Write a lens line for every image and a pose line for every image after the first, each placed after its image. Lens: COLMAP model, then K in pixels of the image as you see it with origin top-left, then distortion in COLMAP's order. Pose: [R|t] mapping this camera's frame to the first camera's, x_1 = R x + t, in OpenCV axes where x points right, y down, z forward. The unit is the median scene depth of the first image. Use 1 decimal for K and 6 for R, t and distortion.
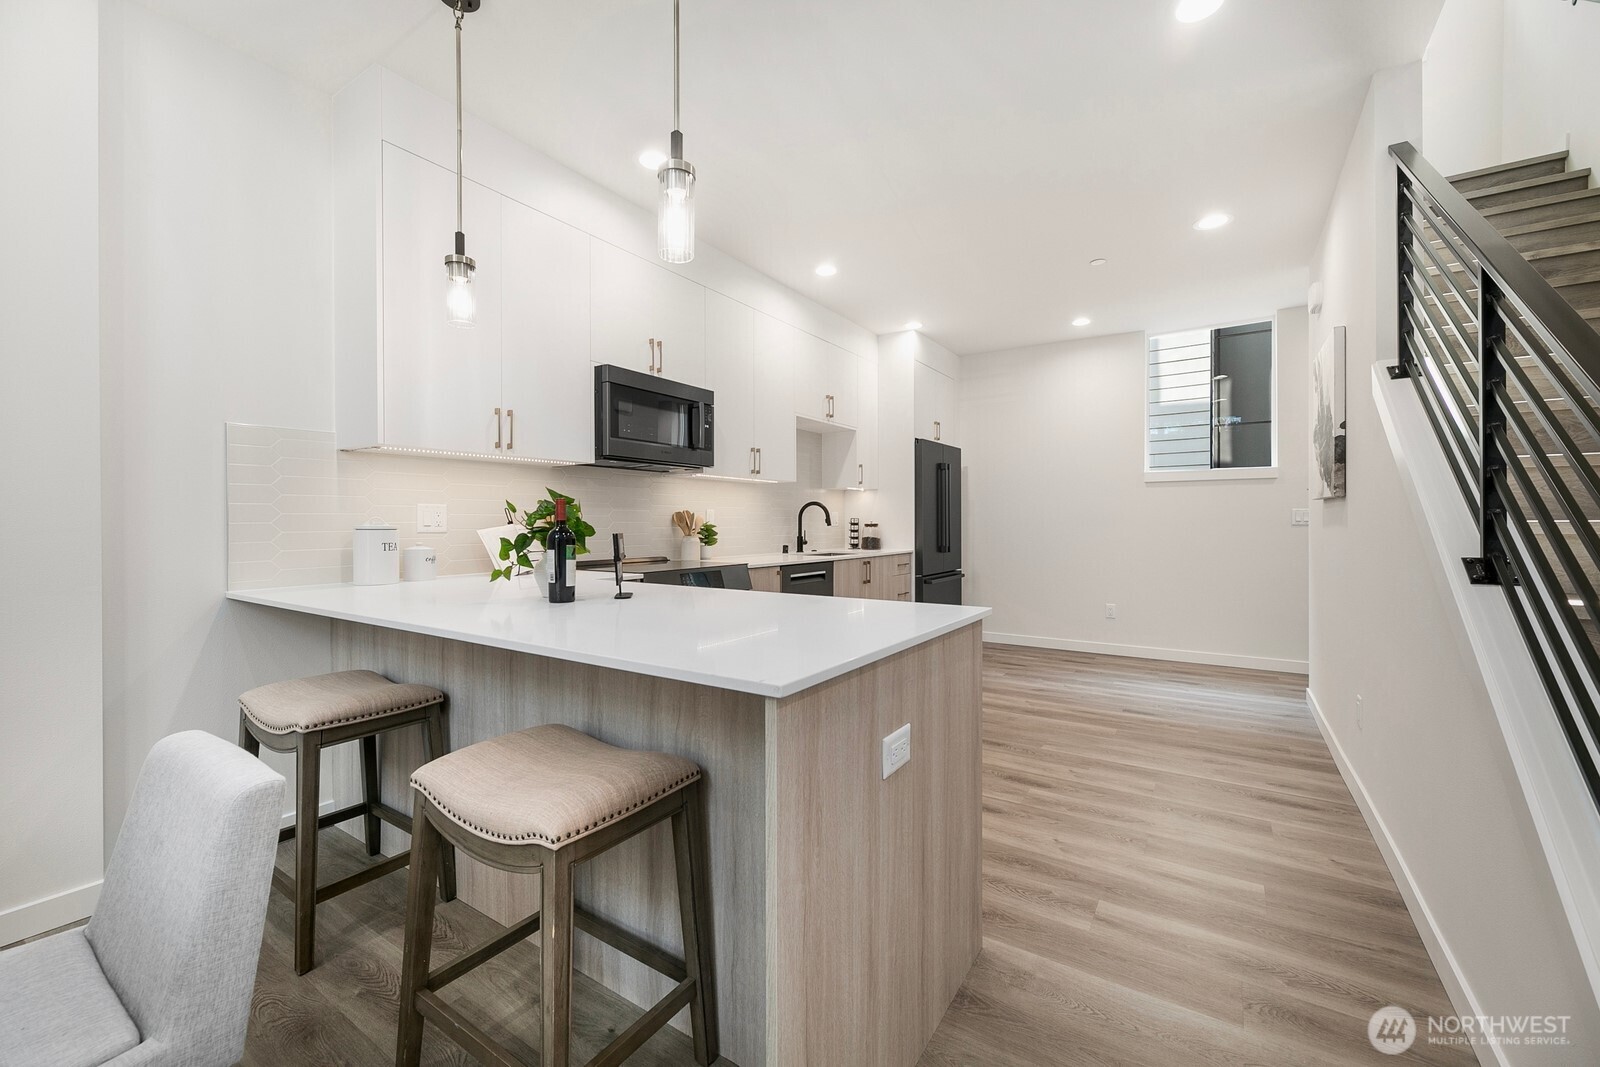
lens RADIAL K [[641.1, 0, 798.1], [0, 641.1, 527.1], [0, 0, 1]] dist [-0.001528, -0.000131]
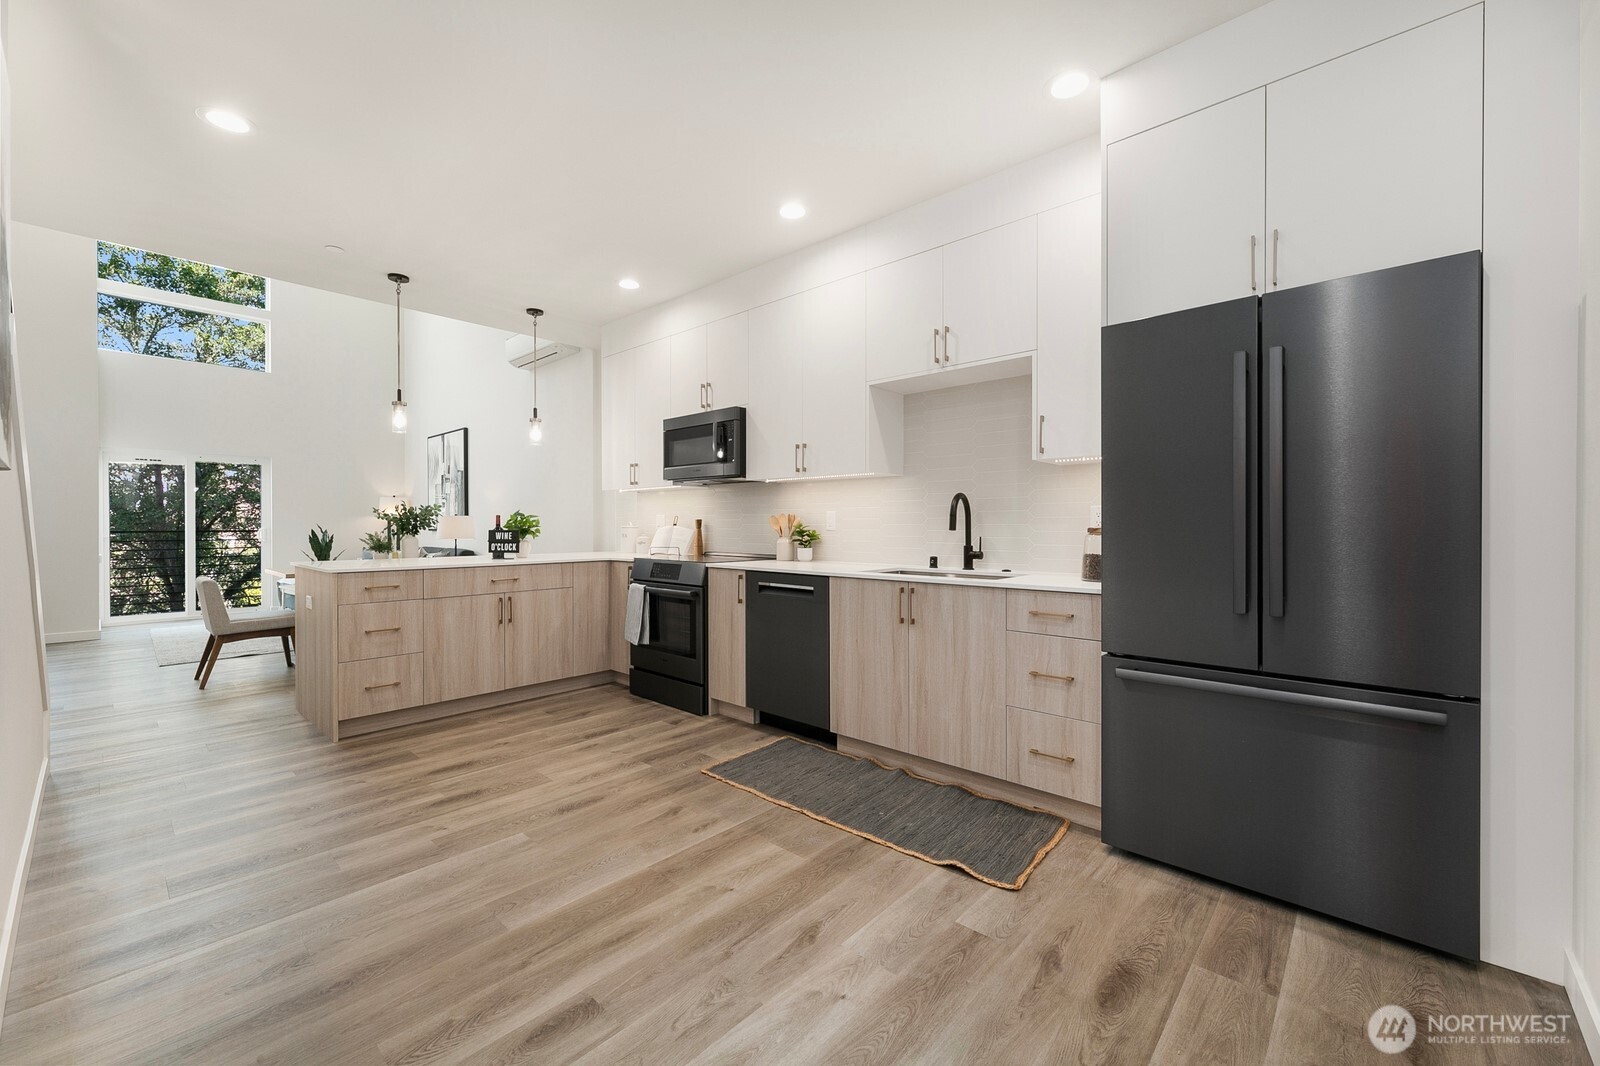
lens RADIAL K [[641.1, 0, 796.9], [0, 641.1, 529.5], [0, 0, 1]] dist [-0.001528, -0.000131]
pose [[-0.156471, 0.008546, -0.987646, 1.024646], [-0.001907, 0.999958, 0.008954, -0.011138], [0.987681, 0.003285, -0.156448, 1.385563]]
